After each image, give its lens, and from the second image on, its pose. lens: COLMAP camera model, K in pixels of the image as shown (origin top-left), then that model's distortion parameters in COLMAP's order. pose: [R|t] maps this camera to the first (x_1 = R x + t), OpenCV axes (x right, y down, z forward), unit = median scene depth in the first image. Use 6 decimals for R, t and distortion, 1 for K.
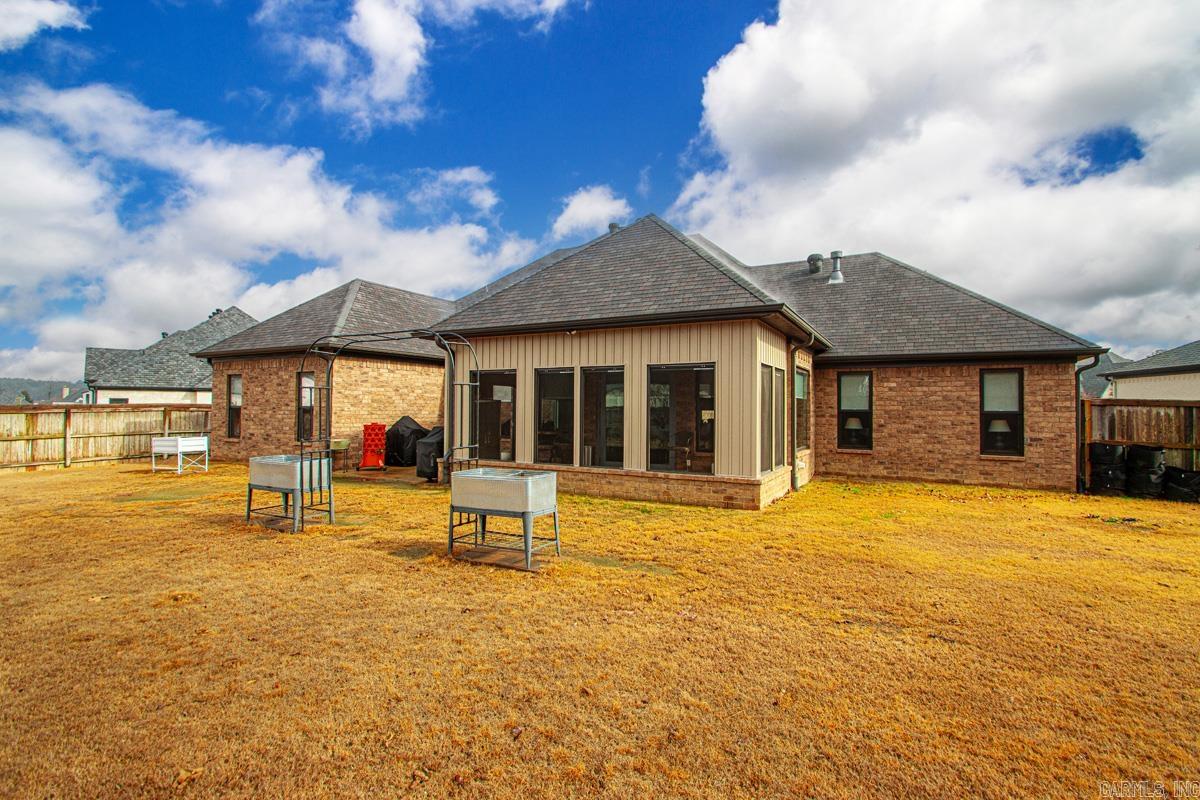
lens RADIAL K [[559.4, 0, 604.2], [0, 559.4, 400.9], [0, 0, 1]] dist [0.030279, -0.019004]
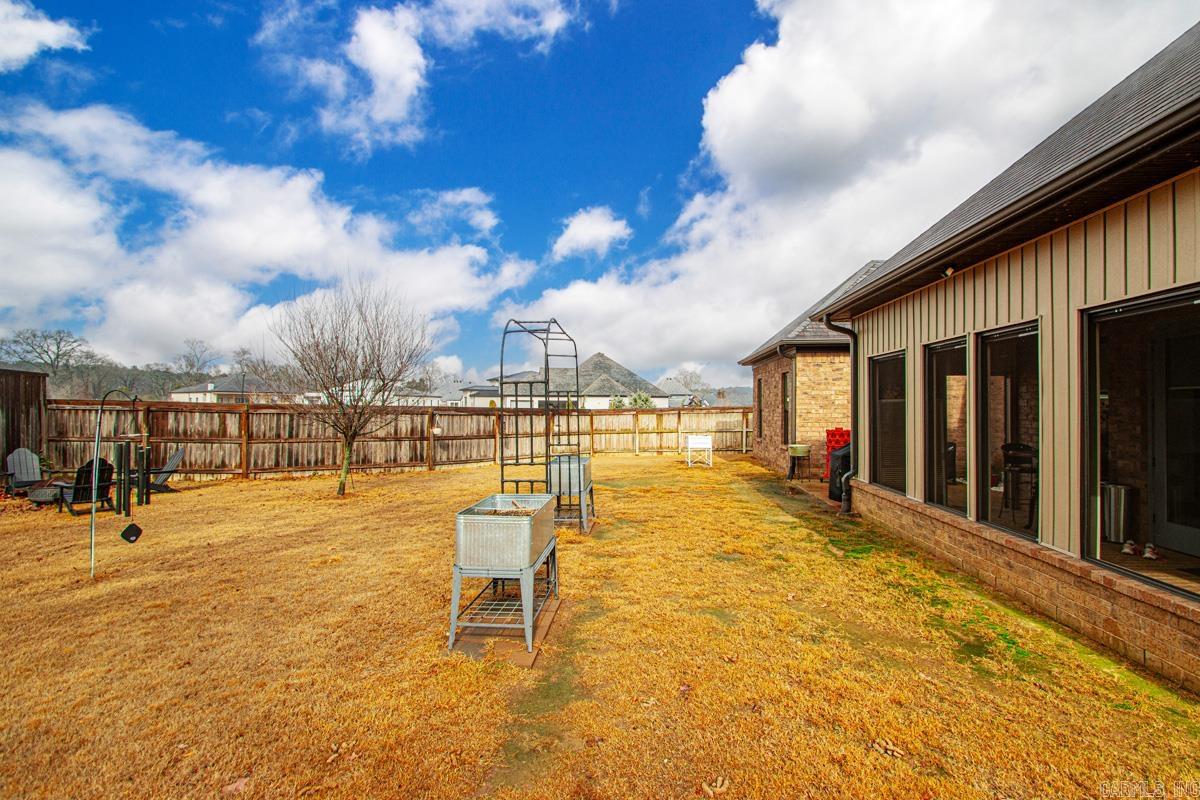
lens RADIAL K [[554.4, 0, 612.1], [0, 554.4, 406.3], [0, 0, 1]] dist [0.025074, -0.018994]
pose [[0.419962, -0.007360, -0.907512, 0.273979], [0.015300, 0.999882, -0.001029, 0.003112], [0.907413, -0.013453, 0.420026, 0.435896]]
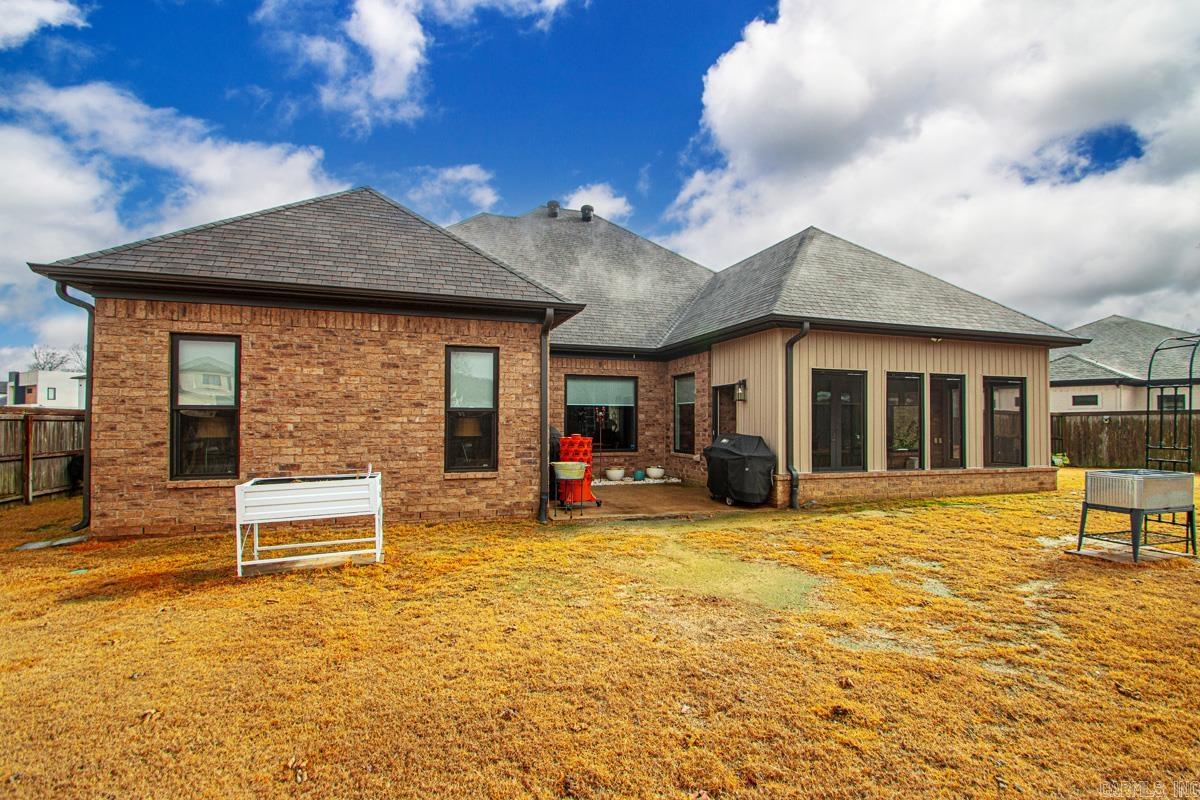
lens RADIAL K [[554.4, 0, 612.1], [0, 554.4, 406.3], [0, 0, 1]] dist [0.025074, -0.018994]
pose [[0.673418, 0.014494, 0.739120, -1.117830], [-0.011341, 0.999893, -0.009275, 0.015341], [-0.739175, -0.002136, 0.673510, 0.692000]]
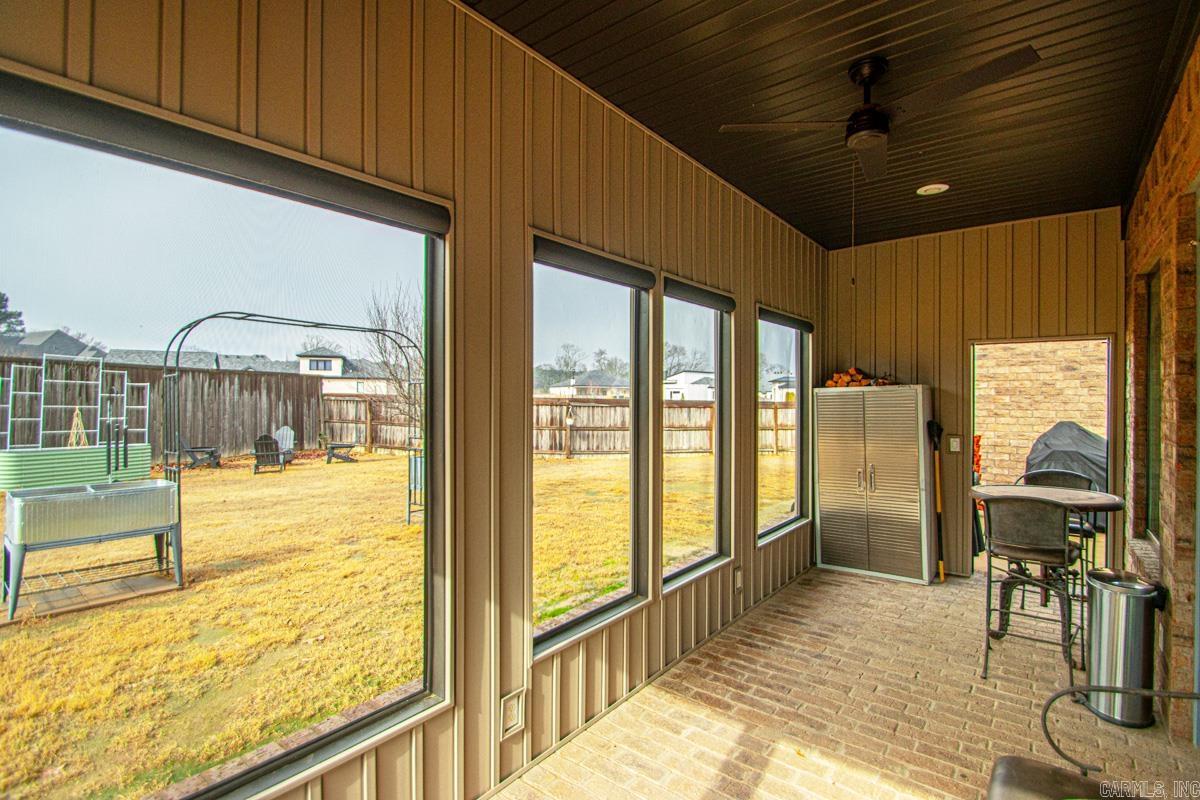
lens RADIAL K [[557.9, 0, 617.4], [0, 557.9, 399.0], [0, 0, 1]] dist [0.015702, -0.019688]
pose [[-0.161010, -0.005255, -0.986939, 0.248194], [0.011217, 0.999911, -0.007155, 0.009570], [0.986889, -0.012223, -0.160937, 0.980912]]
